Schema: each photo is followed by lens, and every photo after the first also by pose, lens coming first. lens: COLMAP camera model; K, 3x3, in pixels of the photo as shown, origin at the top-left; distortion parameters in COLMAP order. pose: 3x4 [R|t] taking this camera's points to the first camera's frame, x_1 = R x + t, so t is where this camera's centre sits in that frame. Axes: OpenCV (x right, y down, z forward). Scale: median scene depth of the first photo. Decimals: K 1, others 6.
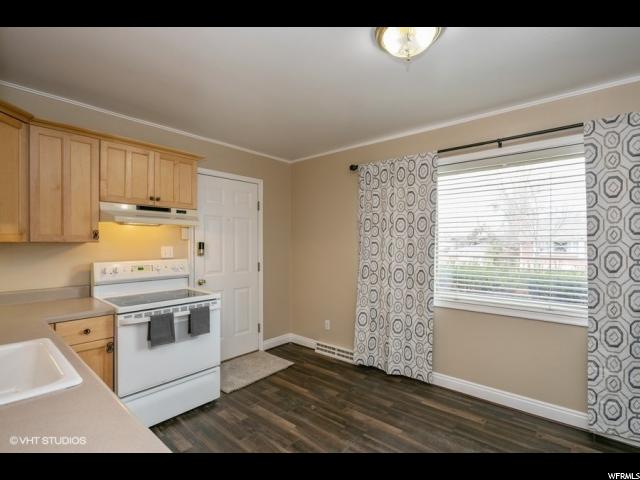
lens RADIAL K [[309.8, 0, 317.7], [0, 309.8, 242.2], [0, 0, 1]] dist [-0.000646, 0.001050]
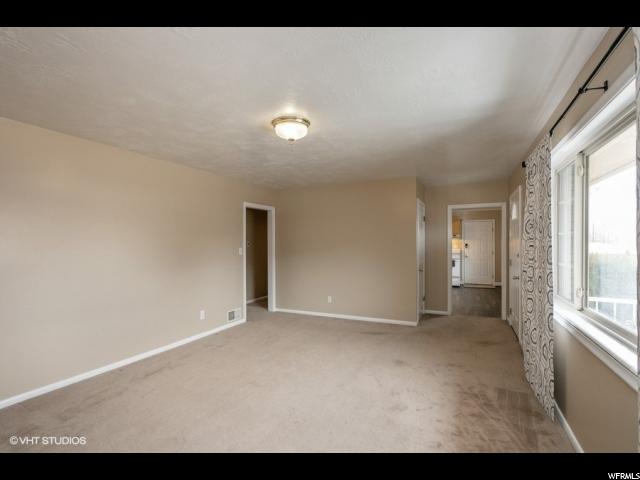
lens RADIAL K [[309.8, 0, 318.0], [0, 309.8, 241.6], [0, 0, 1]] dist [-0.000646, 0.001050]
pose [[0.282435, -0.015544, -0.959160, 2.715493], [0.006327, 0.999877, -0.014341, 0.016291], [0.959265, -0.002018, 0.282499, -1.646915]]
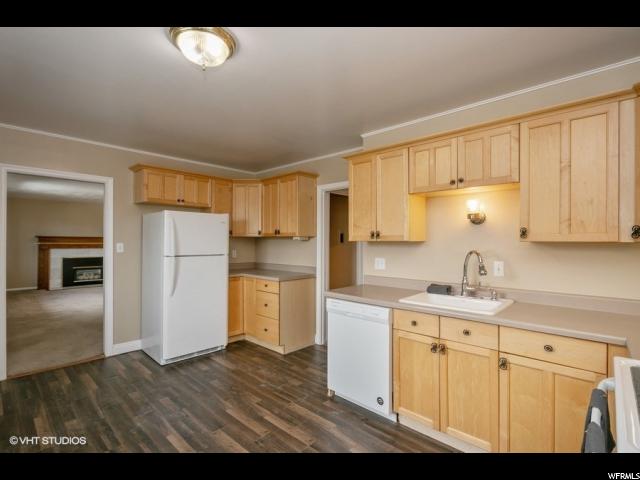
lens RADIAL K [[309.8, 0, 319.6], [0, 309.8, 240.1], [0, 0, 1]] dist [-0.000646, 0.001050]
pose [[-0.999366, -0.004226, 0.035363, -0.881123], [-0.004425, 0.999975, -0.005544, 0.006750], [-0.035339, -0.005697, -0.999359, 1.927883]]
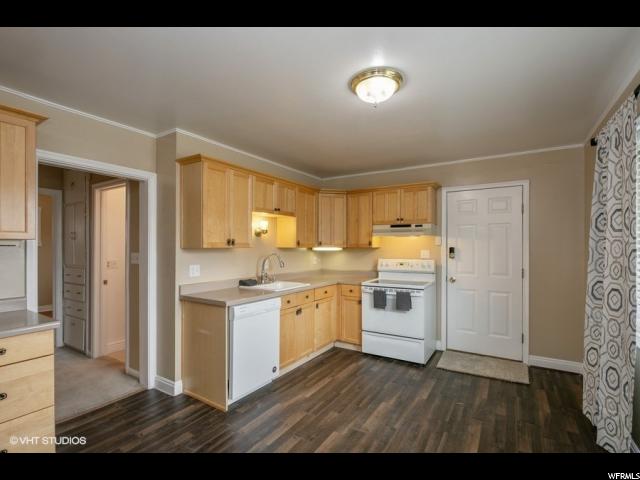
lens RADIAL K [[309.8, 0, 318.5], [0, 309.8, 245.3], [0, 0, 1]] dist [-0.000646, 0.001050]
pose [[0.155182, -0.006177, -0.987867, 0.918950], [0.002039, 0.999980, -0.005933, -0.002138], [0.987884, -0.001094, 0.155191, 0.343431]]
